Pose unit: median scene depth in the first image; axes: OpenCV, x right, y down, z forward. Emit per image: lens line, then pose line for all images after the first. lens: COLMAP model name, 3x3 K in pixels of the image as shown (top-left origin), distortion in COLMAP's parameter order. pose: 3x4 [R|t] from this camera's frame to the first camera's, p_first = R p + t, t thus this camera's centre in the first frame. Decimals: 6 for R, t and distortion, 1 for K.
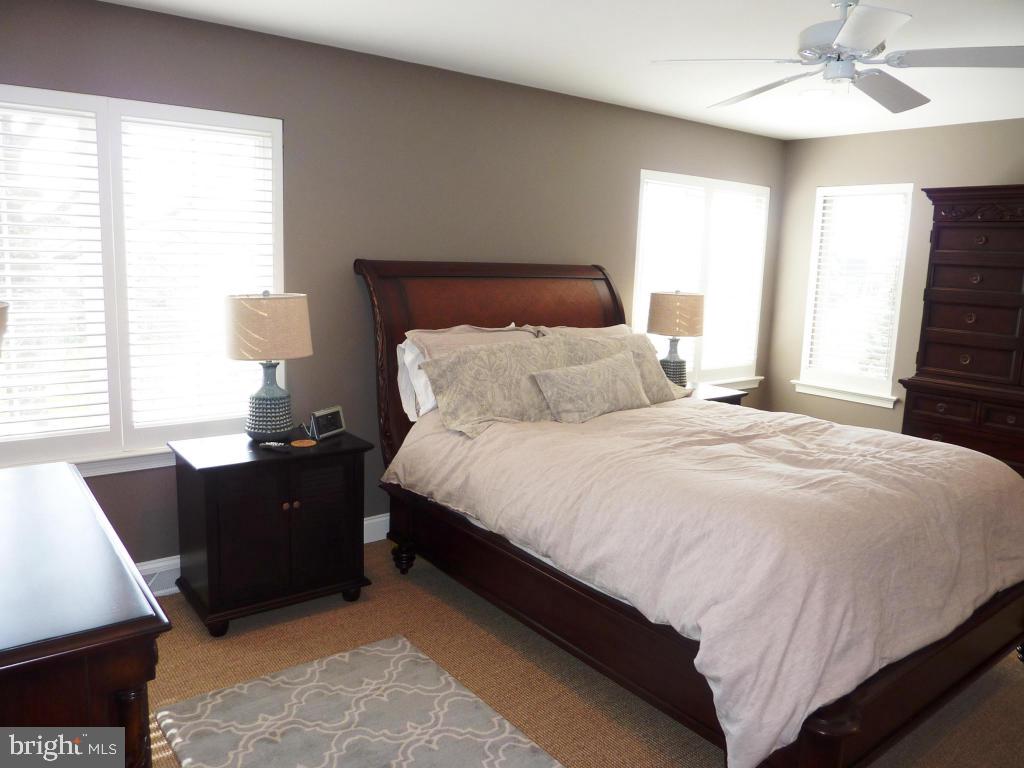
lens RADIAL K [[759.4, 0, 512.0], [0, 759.4, 384.0], [0, 0, 1]] dist [-0.003763, -0.004524]
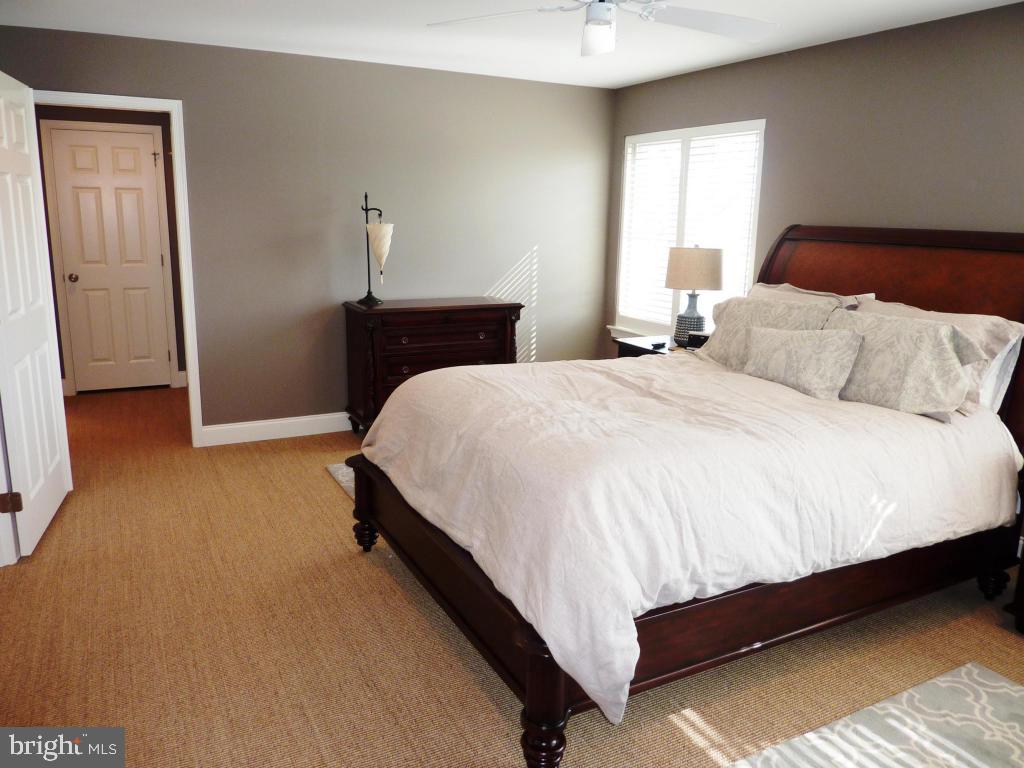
lens RADIAL K [[759.4, 0, 512.0], [0, 759.4, 384.0], [0, 0, 1]] dist [-0.003763, -0.004524]
pose [[-0.168661, 0.186901, -0.967792, 1.239434], [-0.188942, 0.957520, 0.217844, -0.117587], [0.967396, 0.219598, -0.126183, 0.914566]]
